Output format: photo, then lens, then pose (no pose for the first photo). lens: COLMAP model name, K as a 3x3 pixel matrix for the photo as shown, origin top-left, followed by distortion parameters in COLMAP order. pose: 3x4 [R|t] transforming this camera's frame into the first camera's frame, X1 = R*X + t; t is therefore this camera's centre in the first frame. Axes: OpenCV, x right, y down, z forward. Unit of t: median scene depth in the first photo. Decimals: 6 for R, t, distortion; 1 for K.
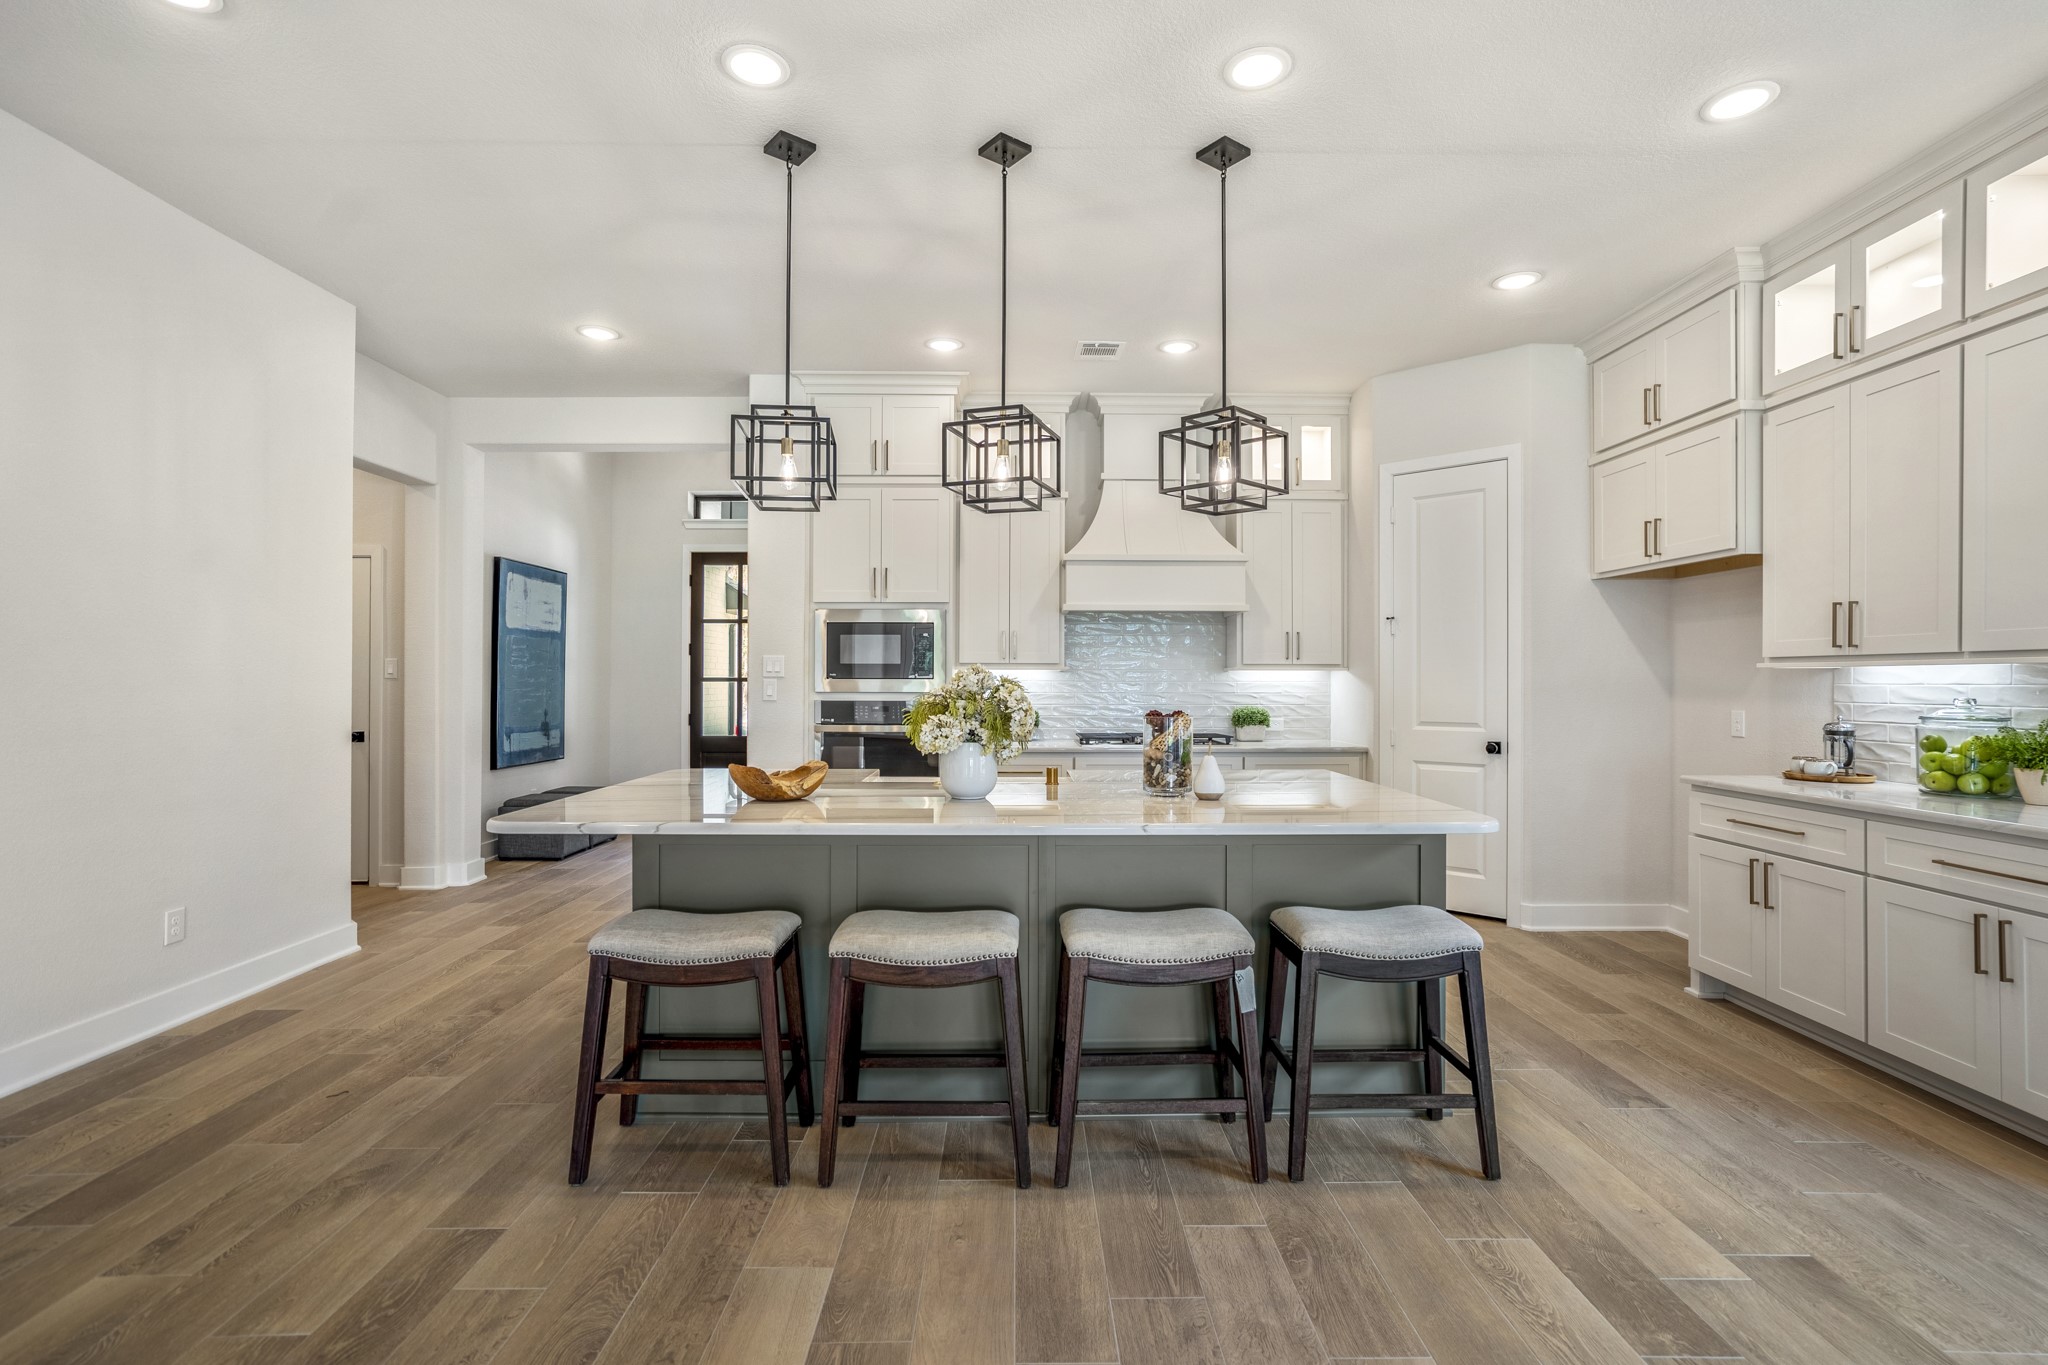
lens RADIAL K [[945.0, 0, 1027.3], [0, 945.0, 677.4], [0, 0, 1]] dist [-0.032503, 0.022930]
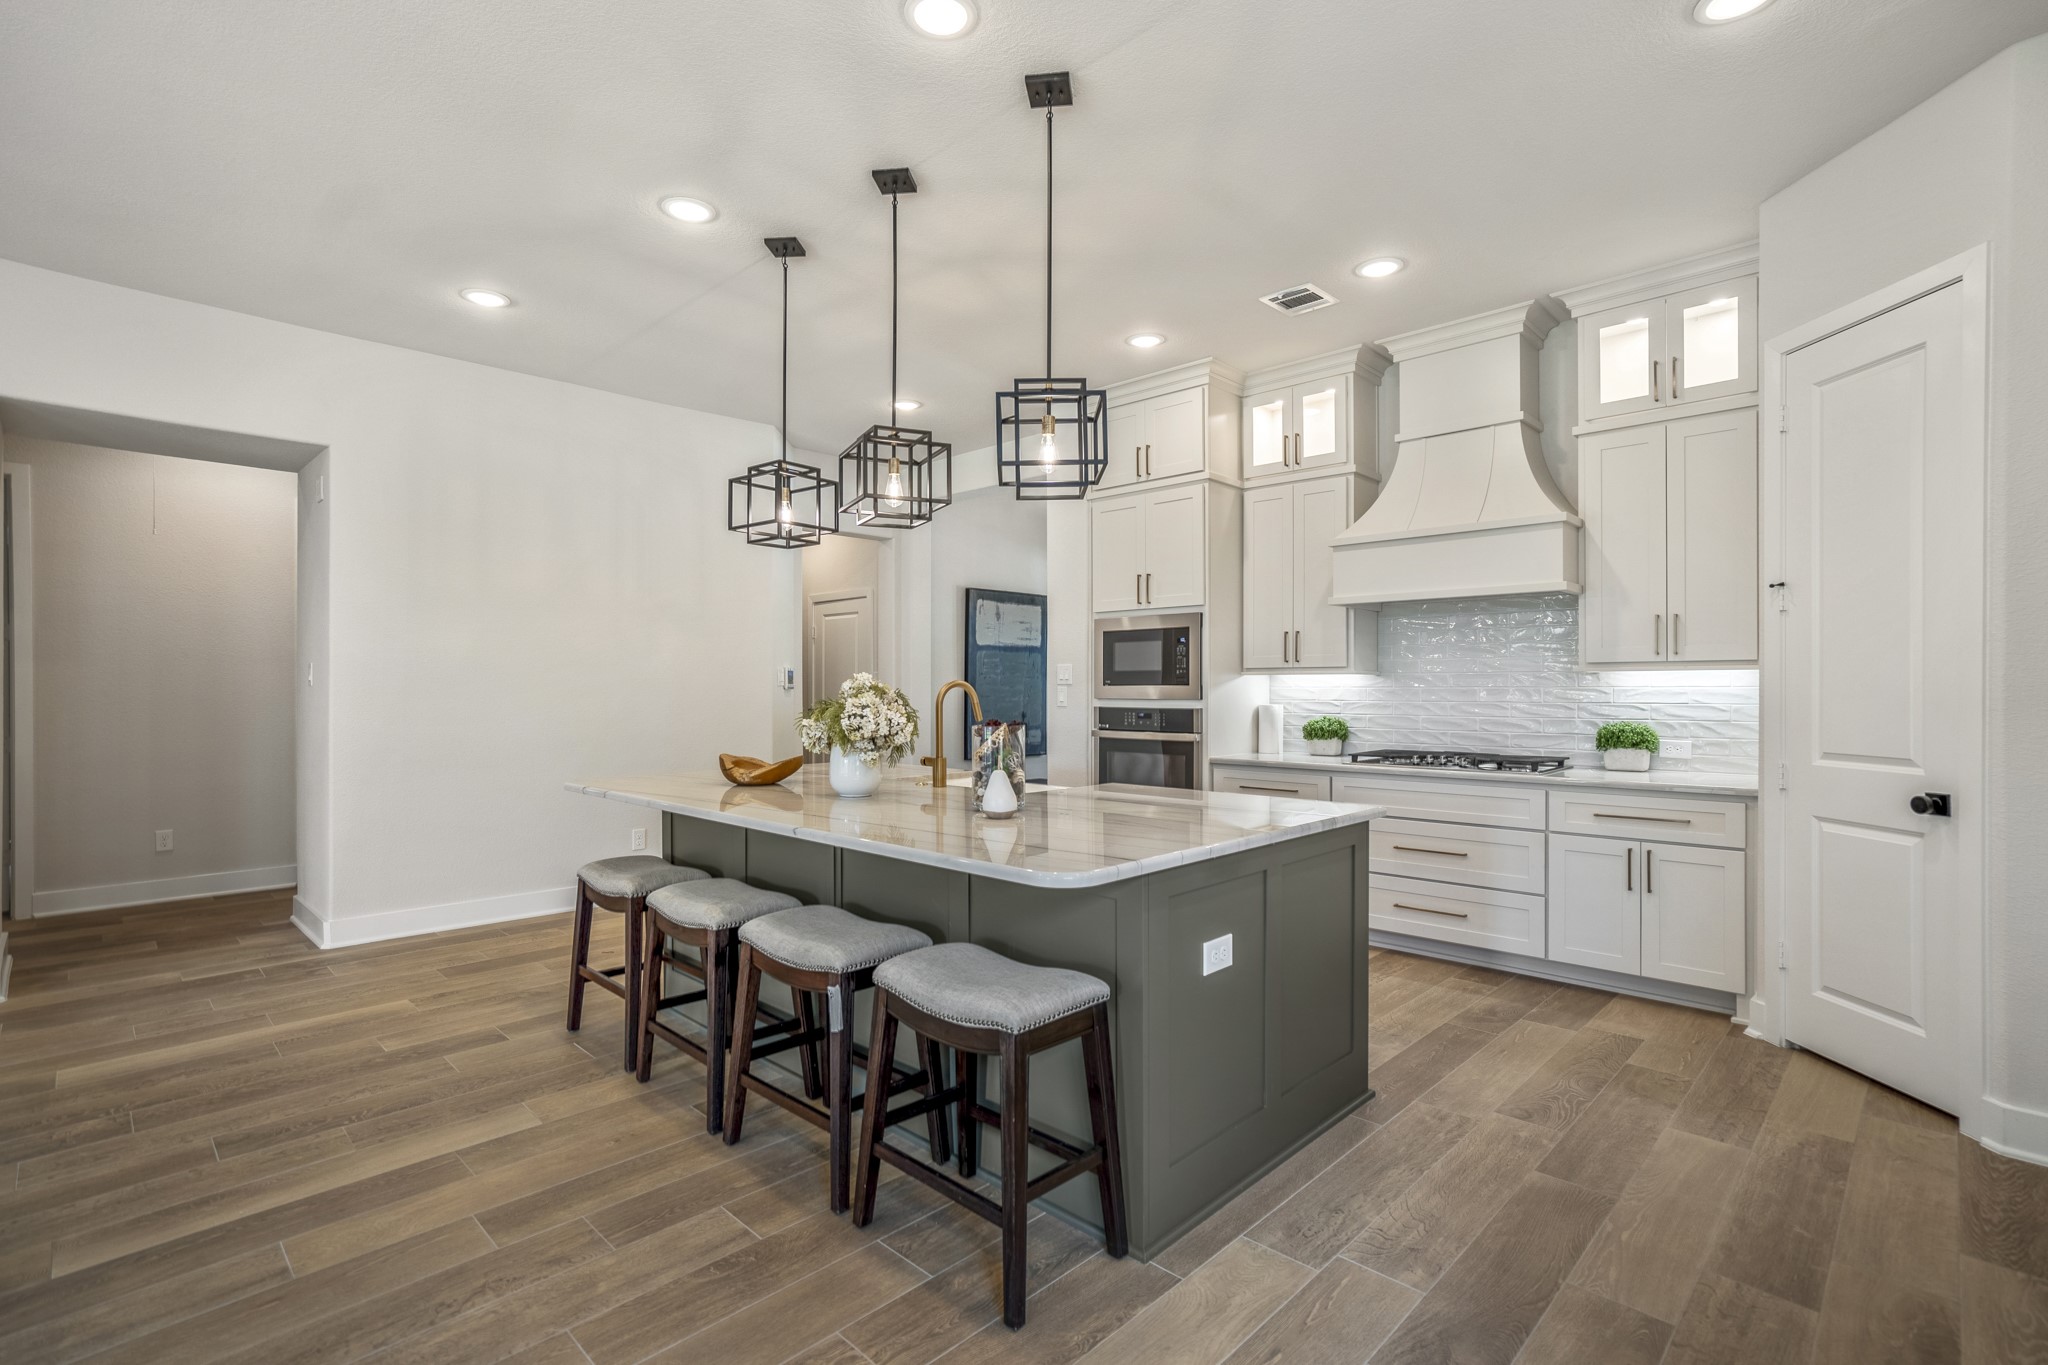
lens RADIAL K [[946.9, 0, 1024.2], [0, 946.9, 687.6], [0, 0, 1]] dist [-0.029489, 0.017865]
pose [[0.705342, -0.002640, -0.708863, 0.584927], [0.006158, 0.999978, 0.002404, 0.000593], [0.708841, -0.006061, 0.705343, 0.253063]]
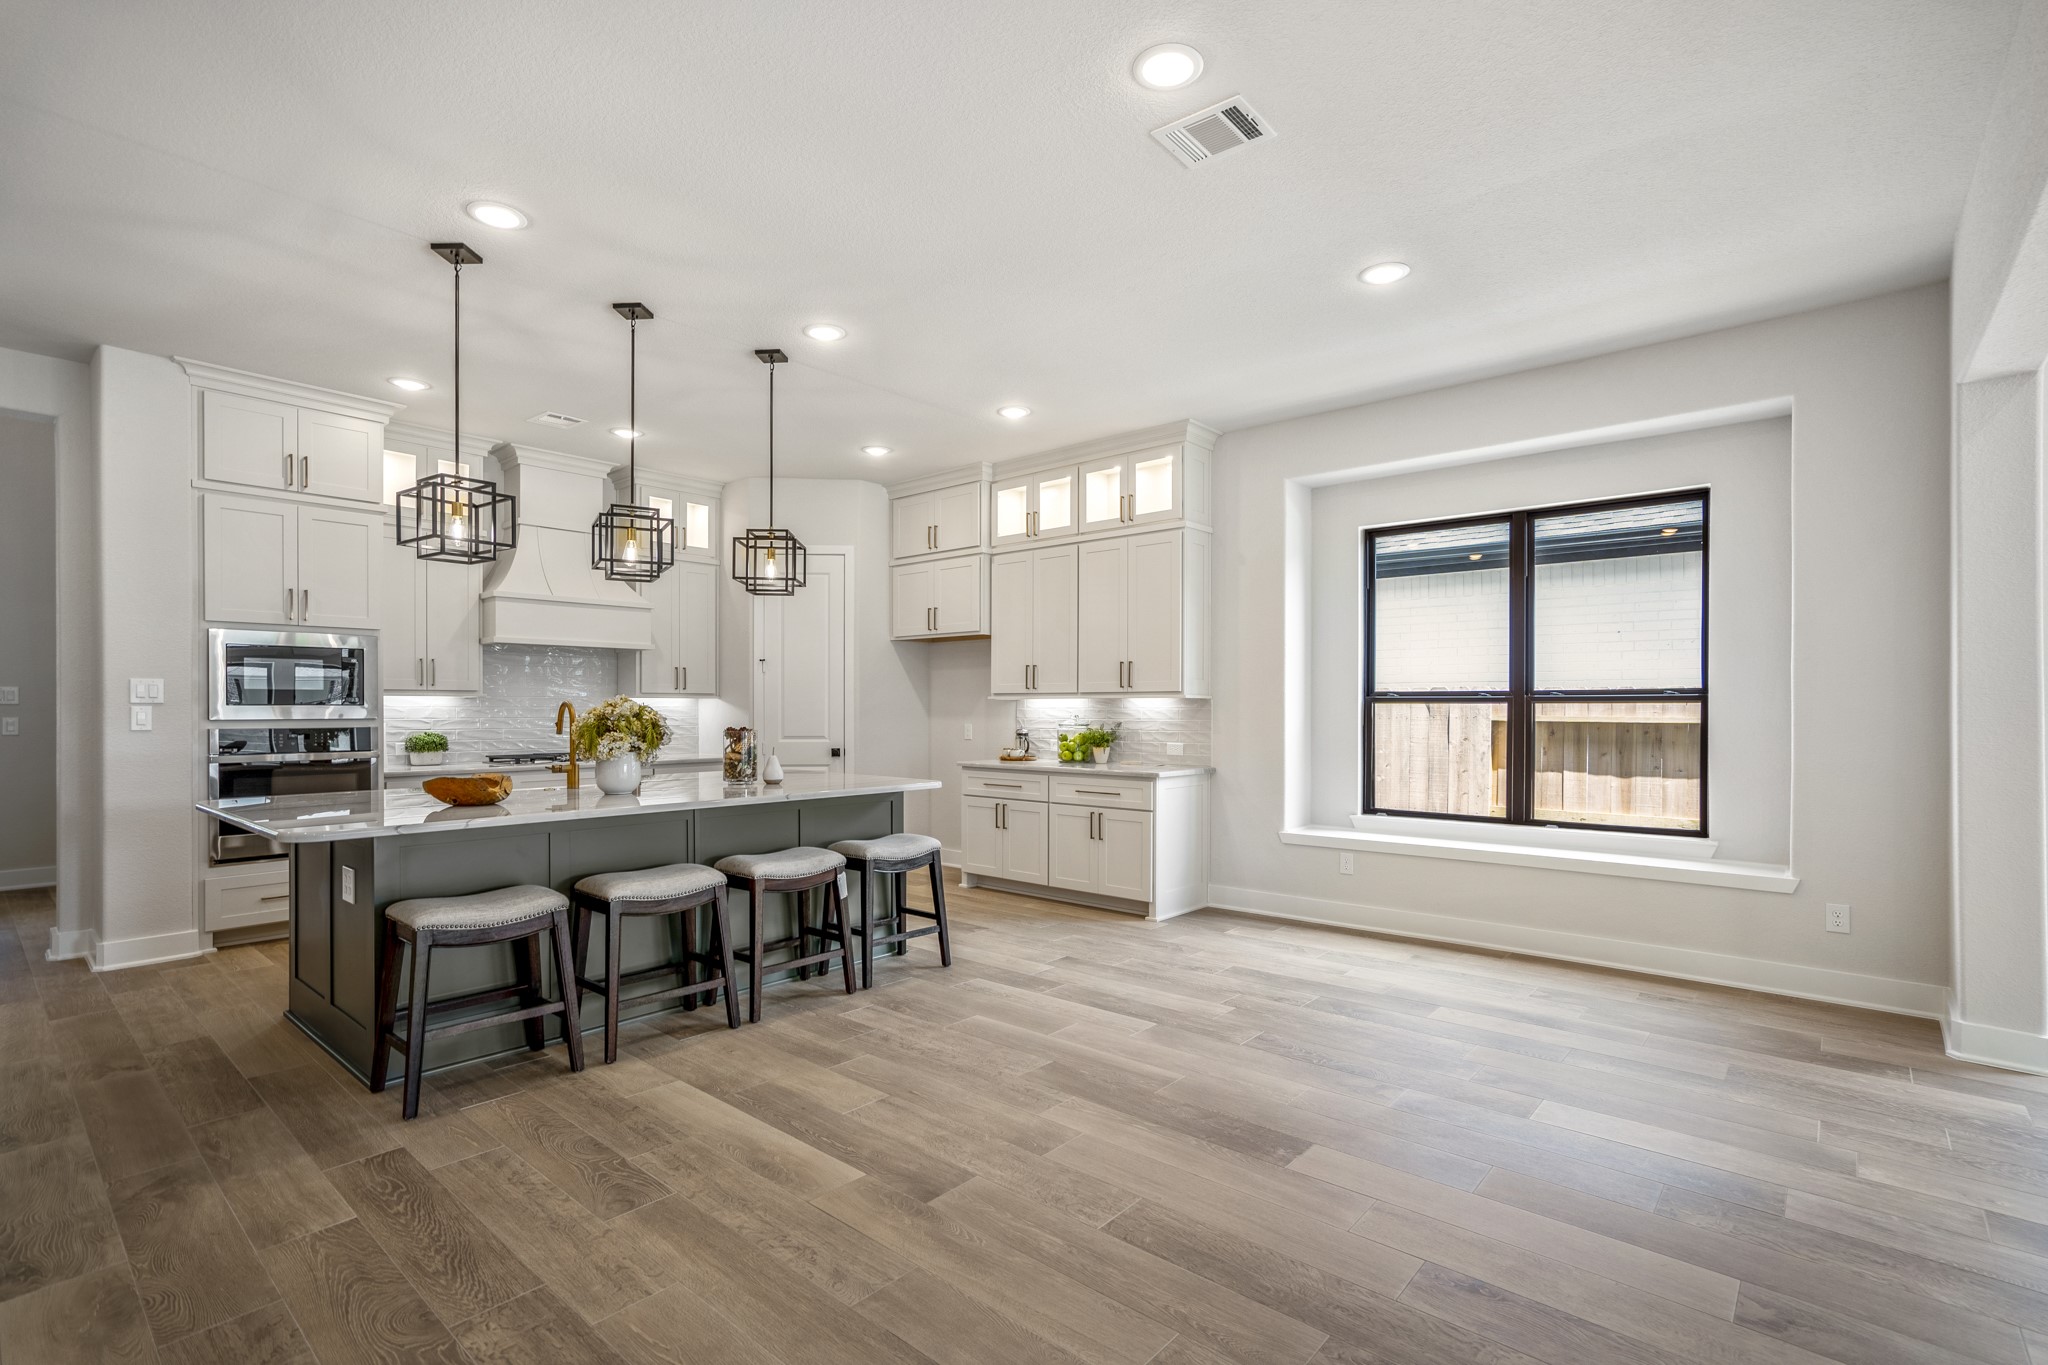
lens RADIAL K [[949.7, 0, 1014.1], [0, 949.7, 719.0], [0, 0, 1]] dist [-0.032436, 0.024316]
pose [[0.671695, -0.010766, 0.740749, -0.467925], [-0.002165, 0.999862, 0.016496, -0.002259], [-0.740824, -0.012684, 0.671579, -0.223093]]
